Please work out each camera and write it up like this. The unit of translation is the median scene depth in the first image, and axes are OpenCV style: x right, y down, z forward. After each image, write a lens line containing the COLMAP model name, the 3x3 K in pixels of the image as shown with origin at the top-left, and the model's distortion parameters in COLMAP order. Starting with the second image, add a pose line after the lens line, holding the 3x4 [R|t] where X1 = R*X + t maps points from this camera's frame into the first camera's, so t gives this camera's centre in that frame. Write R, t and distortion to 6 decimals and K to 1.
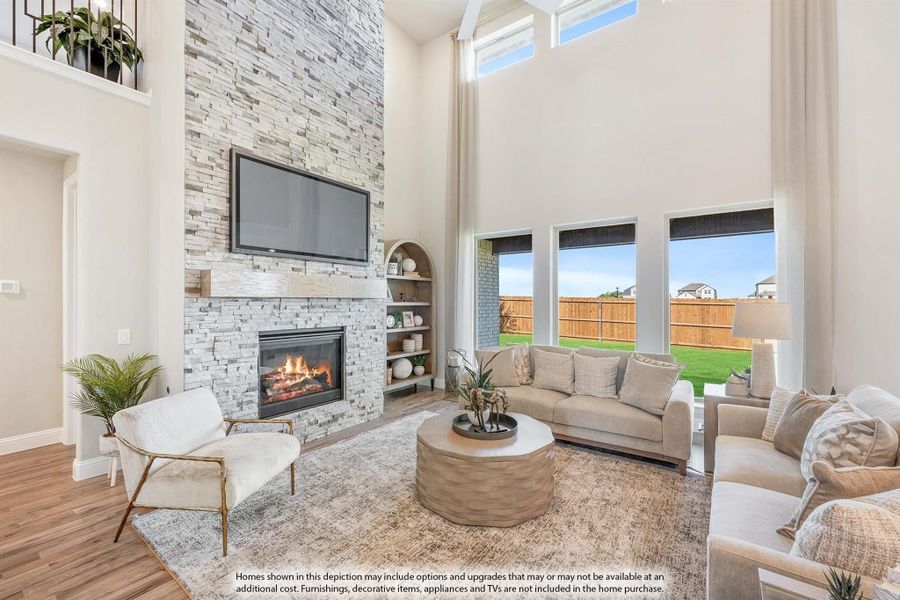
lens RADIAL K [[372.5, 0, 450.0], [0, 372.5, 300.0], [0, 0, 1]] dist [0.001395, 0.000209]
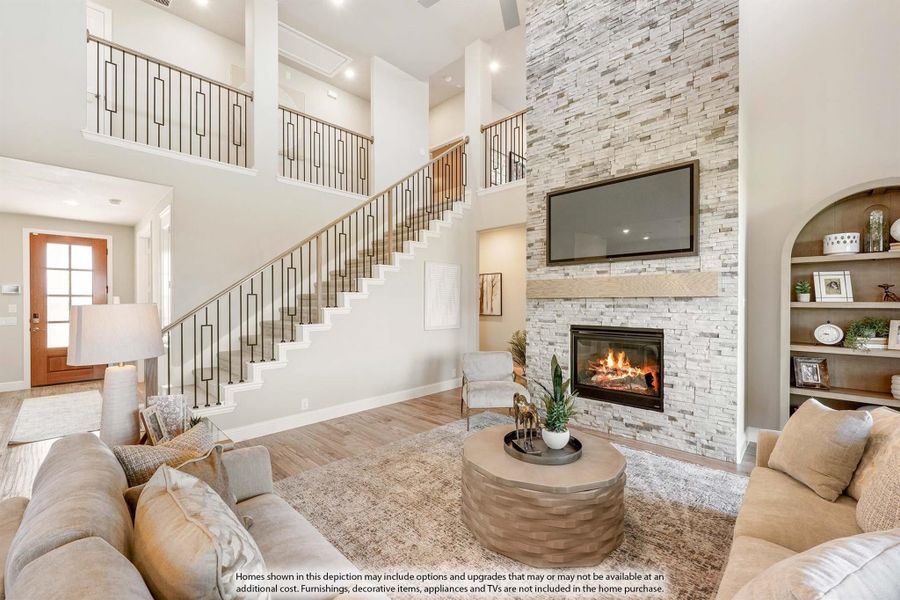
lens RADIAL K [[372.5, 0, 442.9], [0, 372.5, 301.6], [0, 0, 1]] dist [-0.000205, 0.000051]
pose [[-0.154683, -0.000843, -0.987964, 0.698519], [0.004560, 0.999988, -0.001567, 0.004917], [0.987954, -0.004747, -0.154678, 0.656444]]
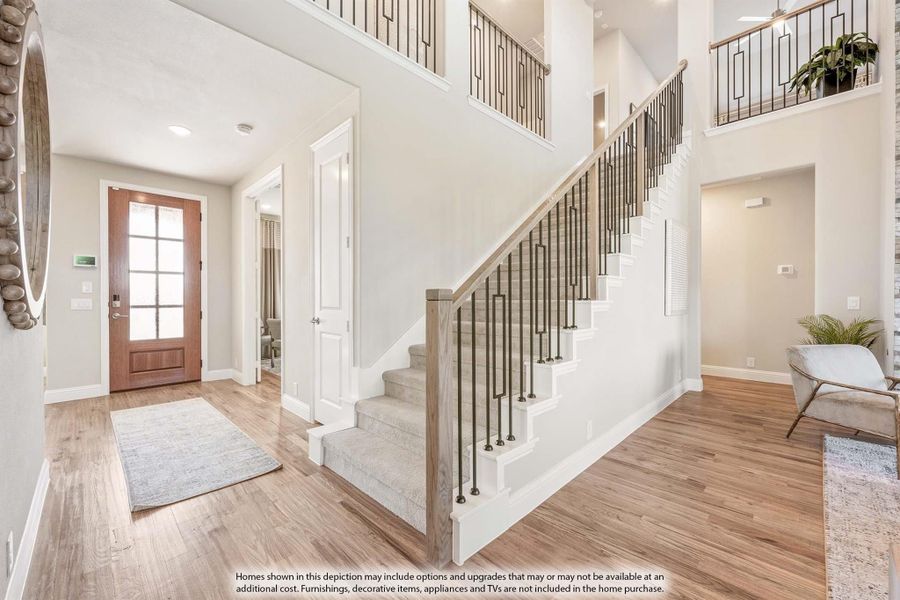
lens RADIAL K [[365.0, 0, 459.4], [0, 365.0, 296.8], [0, 0, 1]] dist [0.000167, -0.000064]
pose [[-0.160042, -0.004450, -0.987100, 0.376643], [0.004548, 0.999976, -0.005246, 0.063376], [0.987100, -0.005328, -0.160018, -0.030141]]
